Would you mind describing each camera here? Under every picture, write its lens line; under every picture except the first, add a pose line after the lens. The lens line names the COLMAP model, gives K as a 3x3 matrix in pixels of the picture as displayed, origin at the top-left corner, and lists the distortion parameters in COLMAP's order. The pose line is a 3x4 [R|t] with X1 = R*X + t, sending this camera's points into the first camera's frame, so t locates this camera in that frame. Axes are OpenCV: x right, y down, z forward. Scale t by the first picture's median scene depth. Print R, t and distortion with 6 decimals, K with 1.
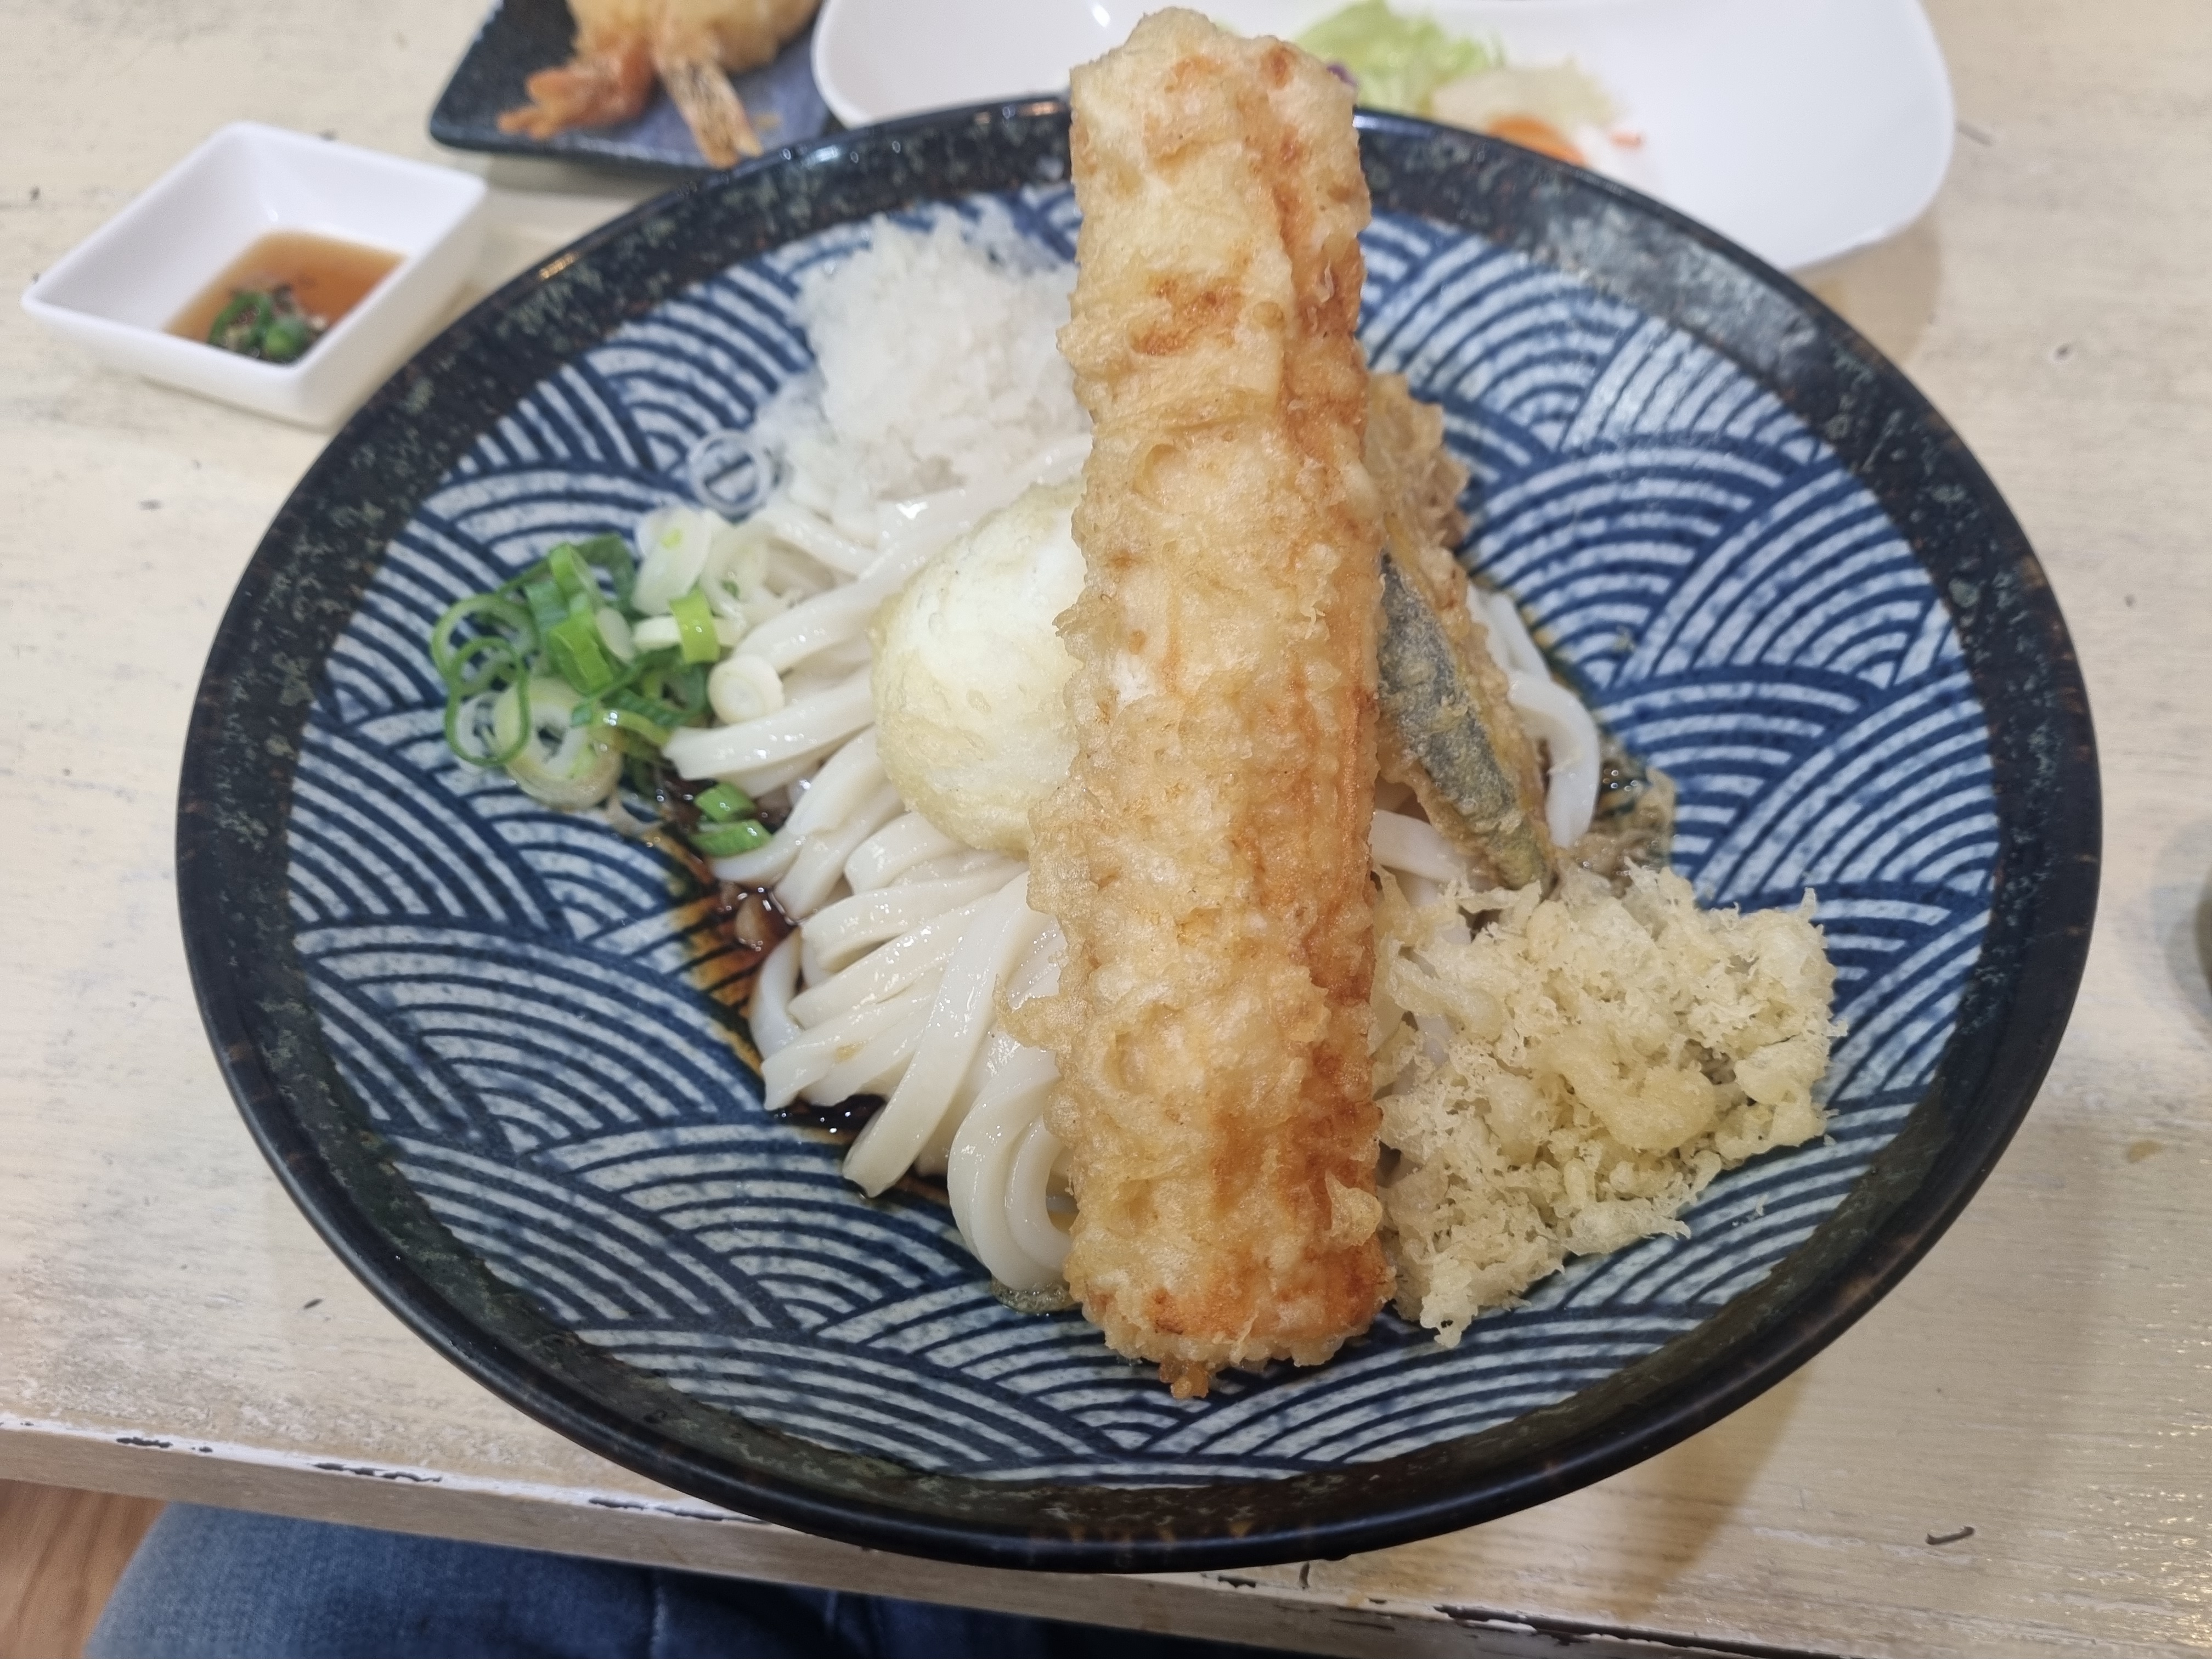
lens RADIAL K [[1767.9, 0, 1109.1], [0, 1767.9, 766.3], [0, 0, 1]] dist [0.035679, -0.000604]
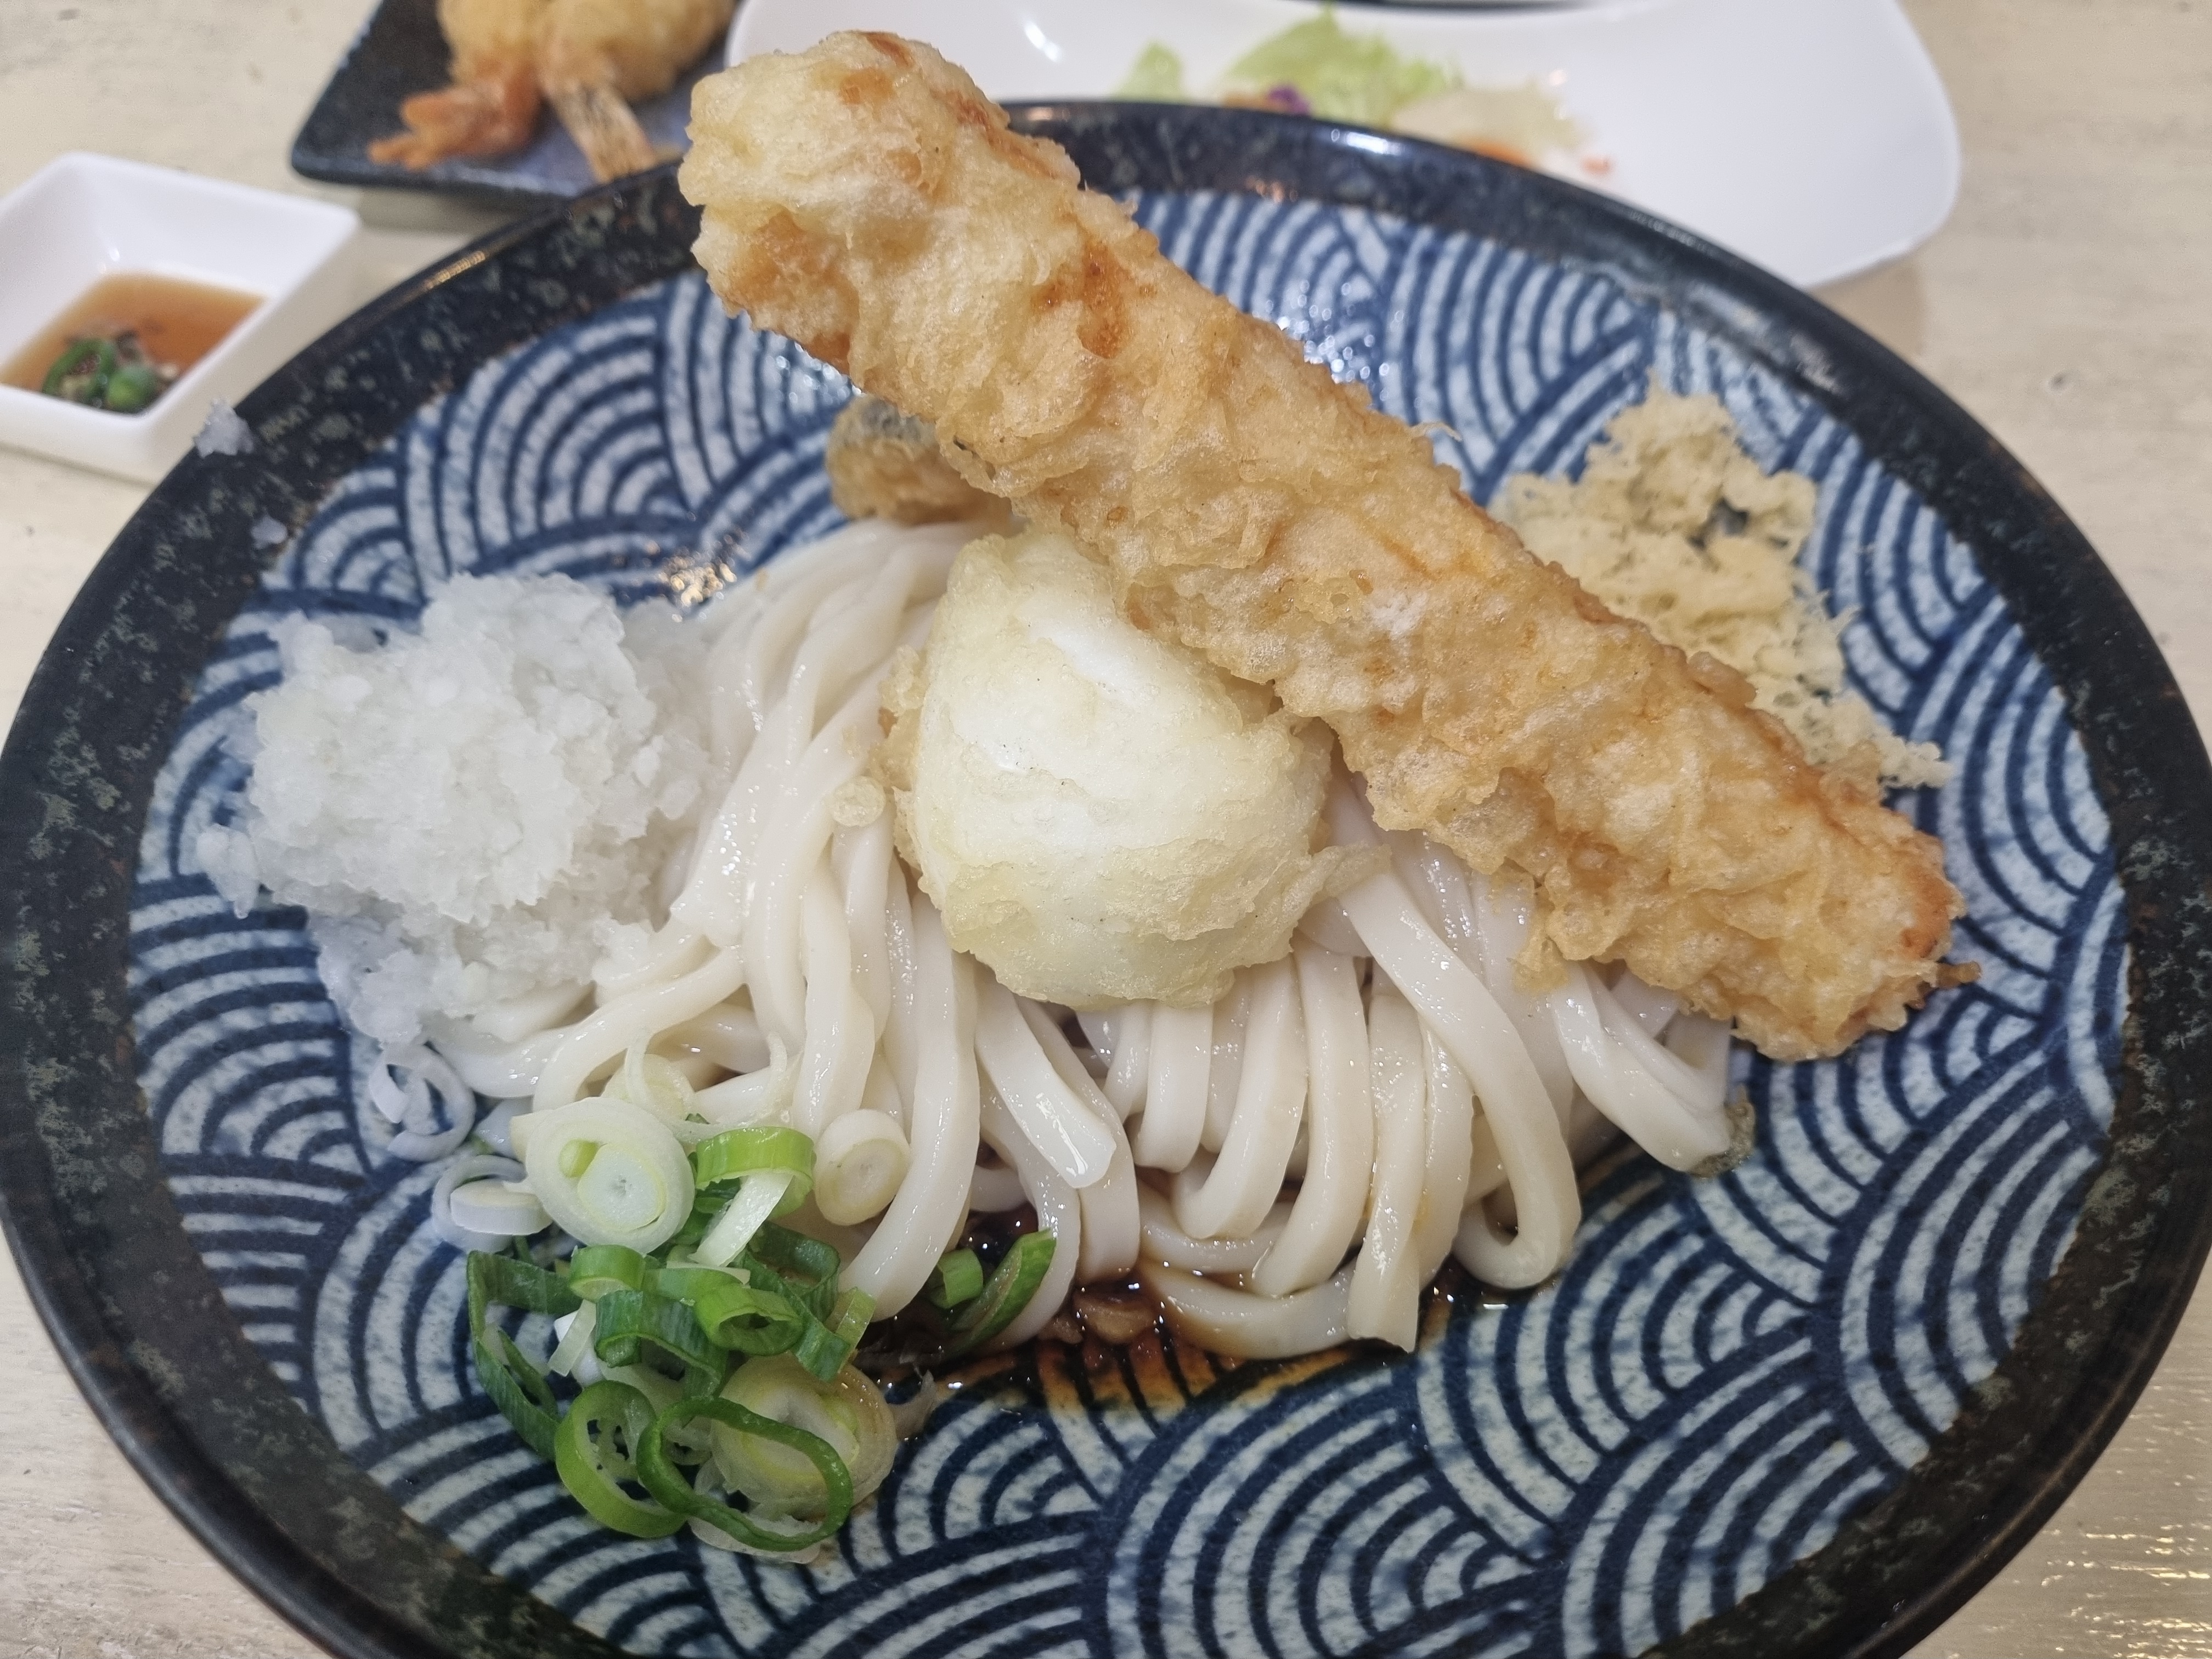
lens RADIAL K [[1766.6, 0, 1091.7], [0, 1766.6, 834.3], [0, 0, 1]] dist [-0.005645, -0.016038]
pose [[0.364990, -0.710108, 0.602104, -0.552756], [0.722893, 0.623698, 0.297365, -0.295668], [-0.586692, 0.326722, 0.740976, 0.395376]]
